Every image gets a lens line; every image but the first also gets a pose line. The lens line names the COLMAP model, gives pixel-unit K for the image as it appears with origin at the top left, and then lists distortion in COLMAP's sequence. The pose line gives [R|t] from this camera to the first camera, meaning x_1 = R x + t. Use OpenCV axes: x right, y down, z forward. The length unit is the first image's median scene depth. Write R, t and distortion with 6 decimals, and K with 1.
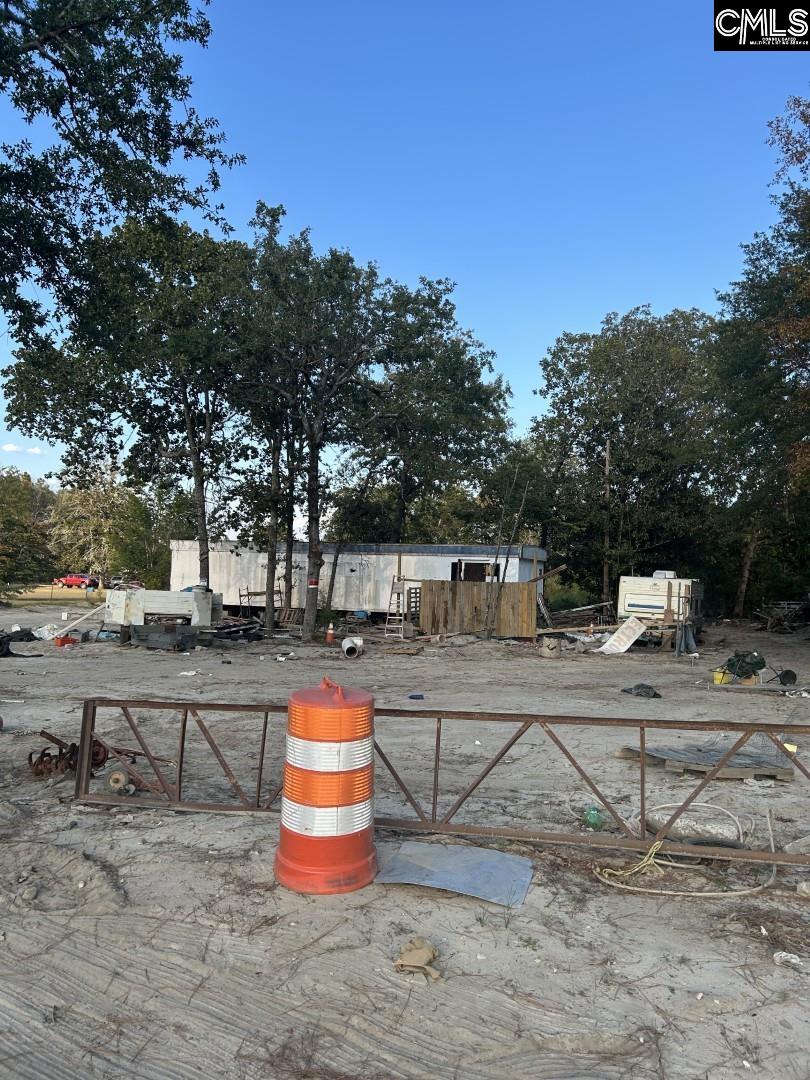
lens RADIAL K [[823.9, 0, 400.8], [0, 823.9, 541.5], [0, 0, 1]] dist [0.017827, -0.015504]
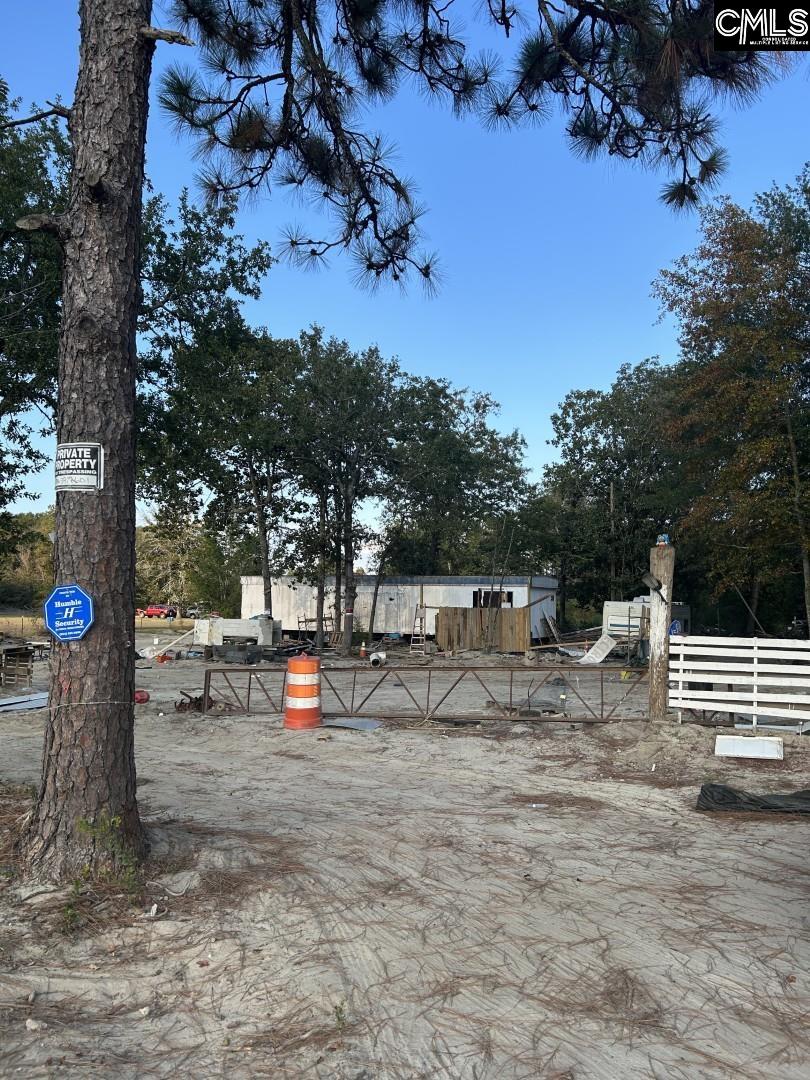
lens RADIAL K [[823.9, 0, 408.5], [0, 823.9, 538.1], [0, 0, 1]] dist [0.017827, -0.015504]
pose [[0.997300, -0.022859, -0.069784, 0.058963], [0.020469, 0.999186, -0.034771, -0.013088], [0.070522, 0.033249, 0.996956, -0.216323]]
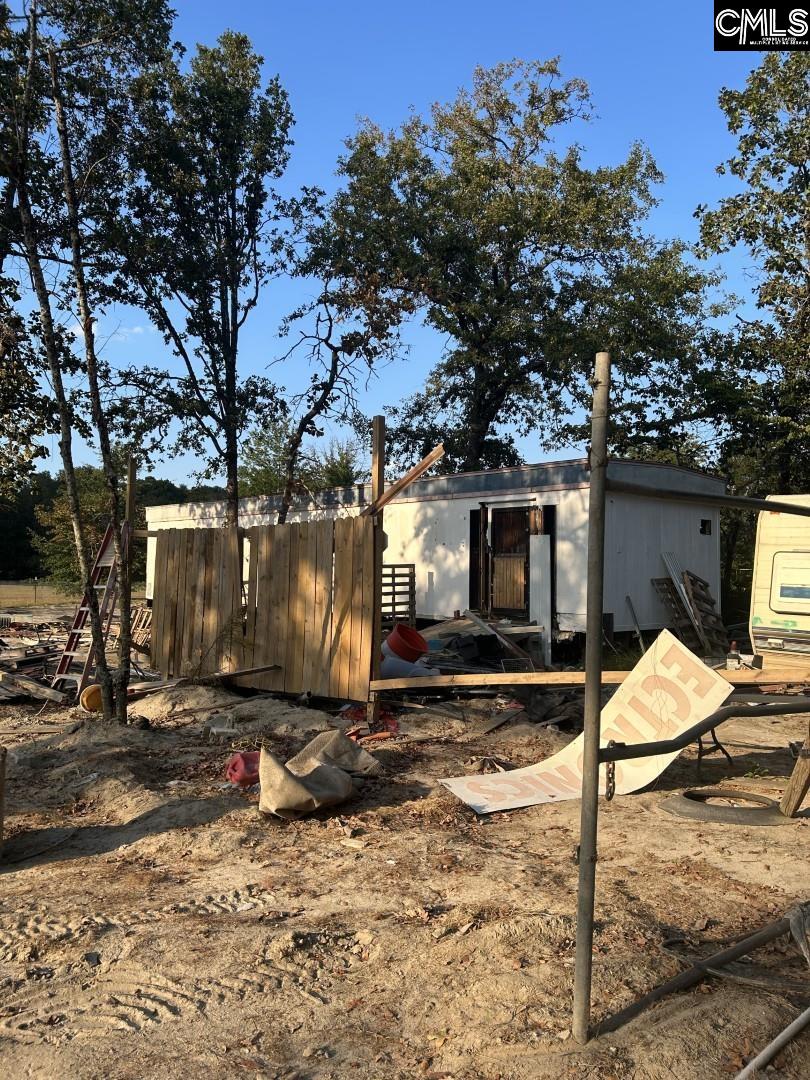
lens RADIAL K [[823.9, 0, 404.8], [0, 823.9, 543.1], [0, 0, 1]] dist [0.017827, -0.015504]
pose [[0.903684, -0.034351, -0.426821, 0.254216], [0.035638, 0.999352, -0.004976, 0.049823], [0.426715, -0.010714, 0.904323, 0.607906]]
